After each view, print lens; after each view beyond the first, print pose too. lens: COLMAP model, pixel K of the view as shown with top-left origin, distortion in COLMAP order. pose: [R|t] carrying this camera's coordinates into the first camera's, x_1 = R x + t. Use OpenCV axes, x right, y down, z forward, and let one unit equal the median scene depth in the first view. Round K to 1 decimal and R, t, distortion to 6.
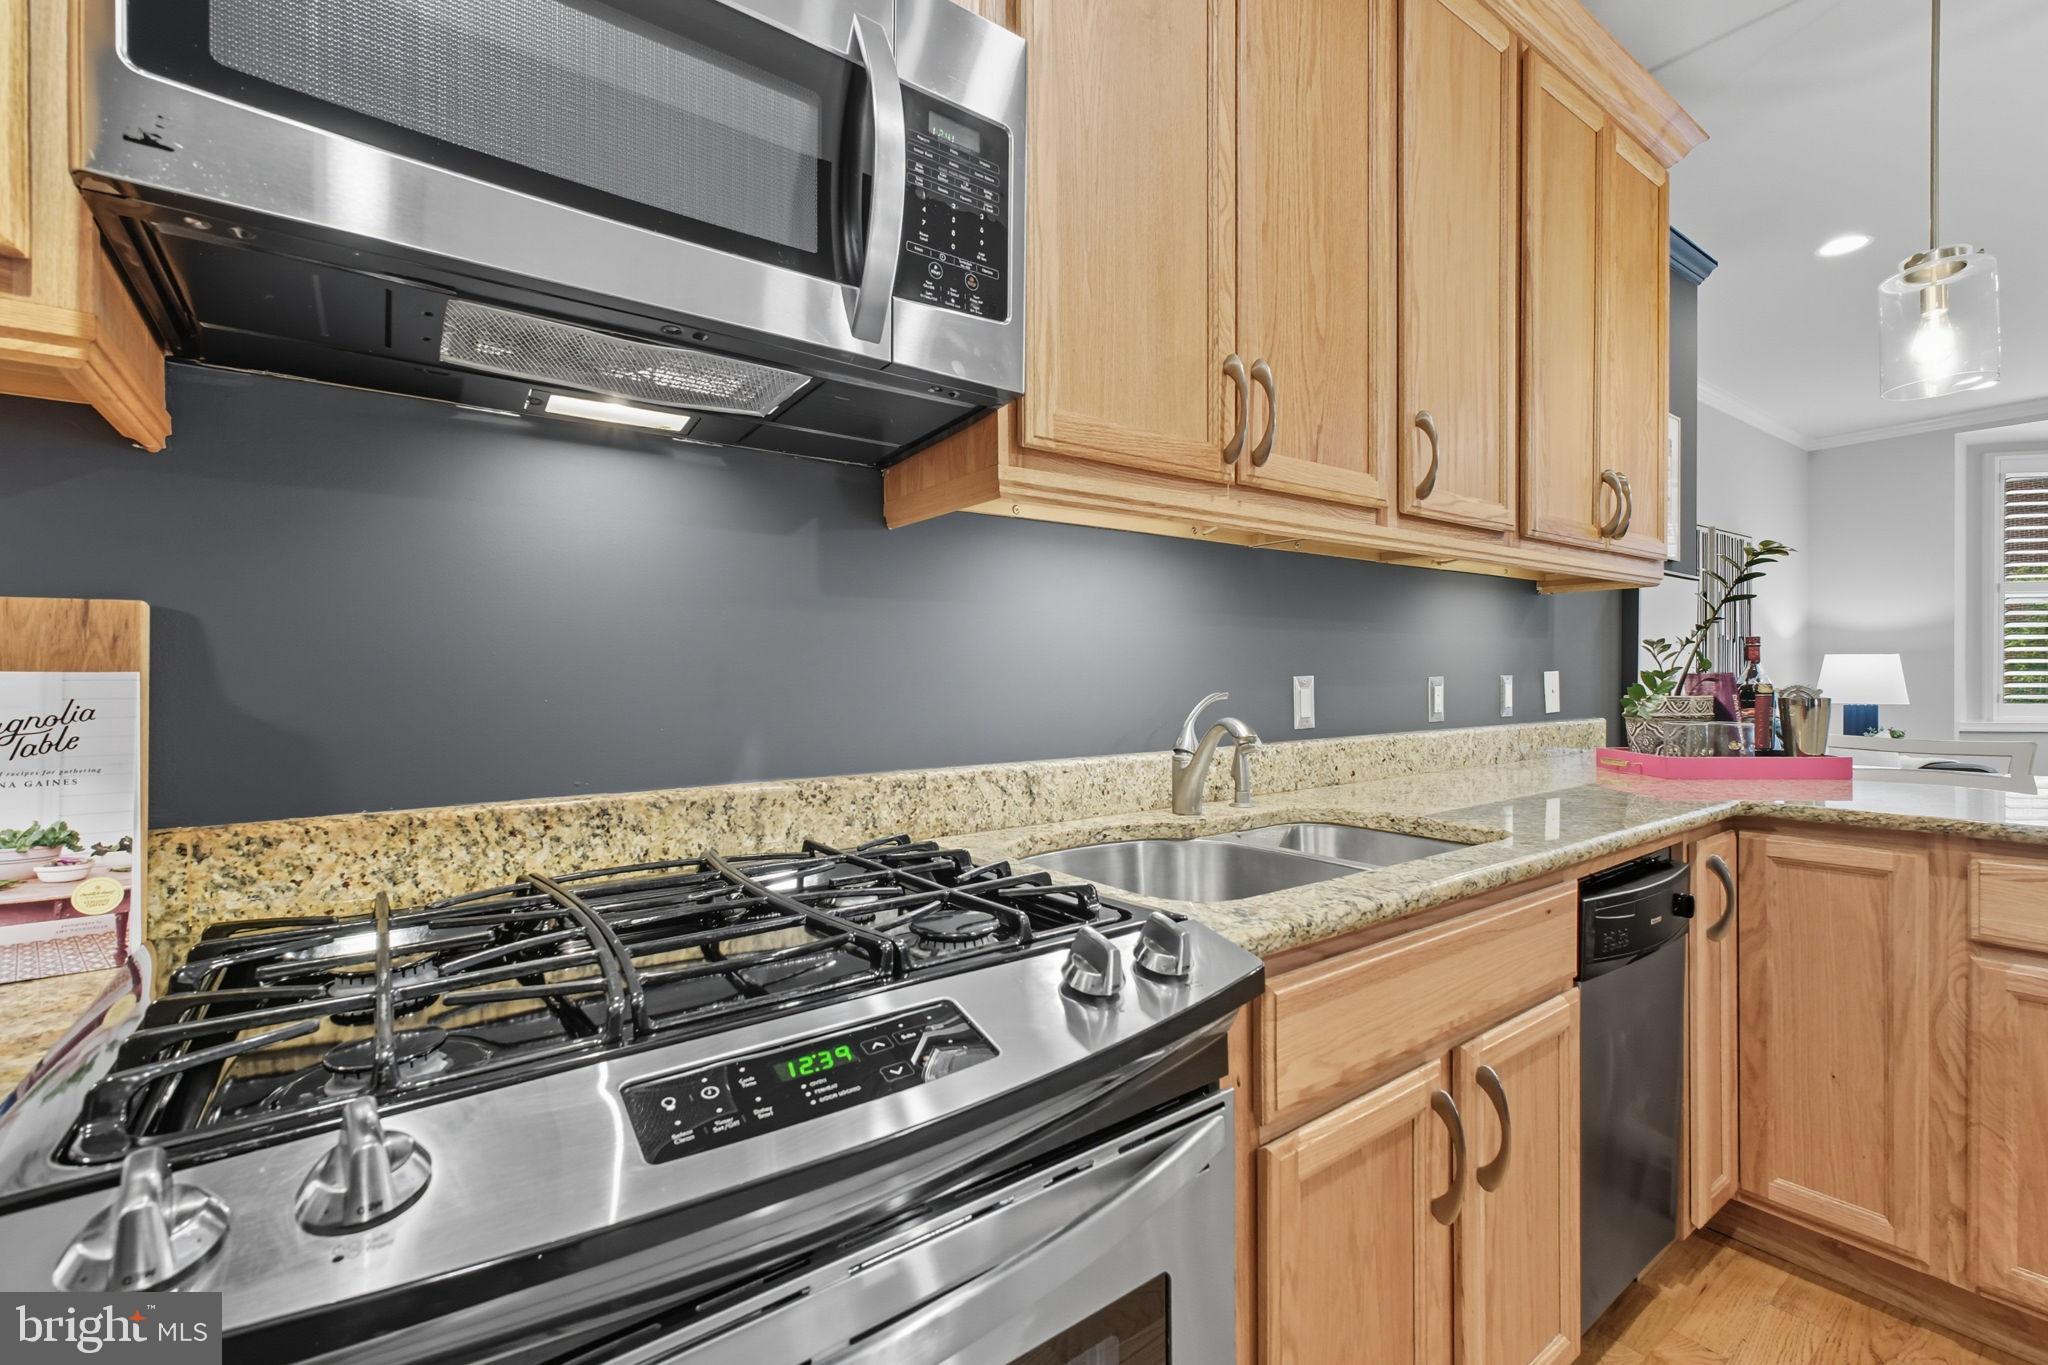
lens RADIAL K [[875.2, 0, 1030.7], [0, 875.2, 682.1], [0, 0, 1]] dist [-0.000471, 0.000039]
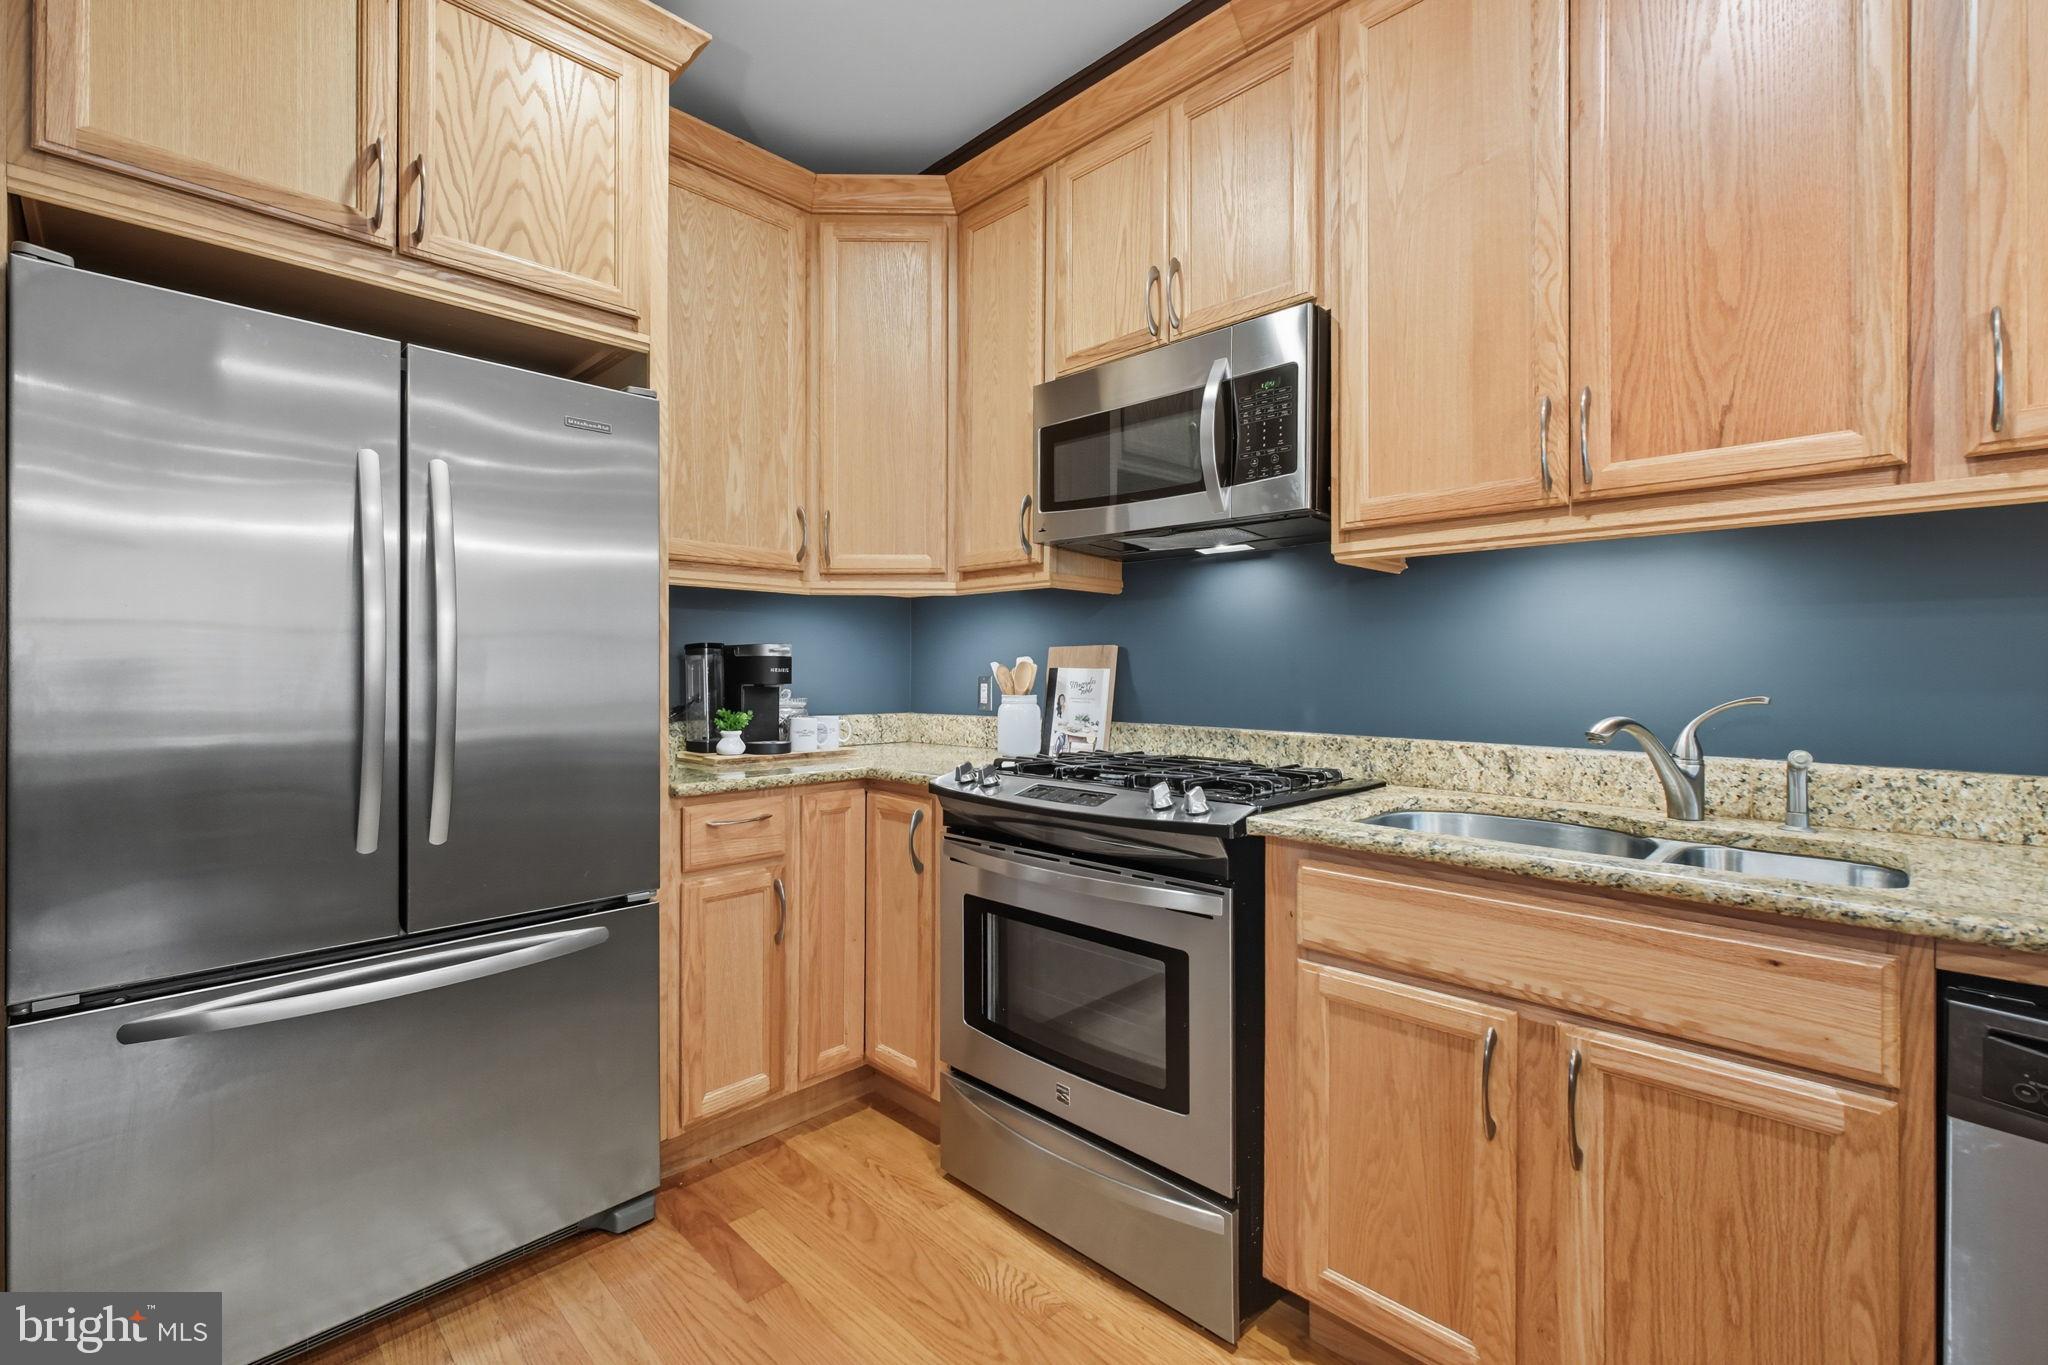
lens RADIAL K [[875.2, 0, 1030.2], [0, 875.2, 669.4], [0, 0, 1]] dist [-0.000471, 0.000039]
pose [[0.158781, 0.007173, -0.987288, 1.129575], [-0.012462, 0.999909, 0.005260, -0.013059], [0.987235, 0.011469, 0.158856, 0.139905]]
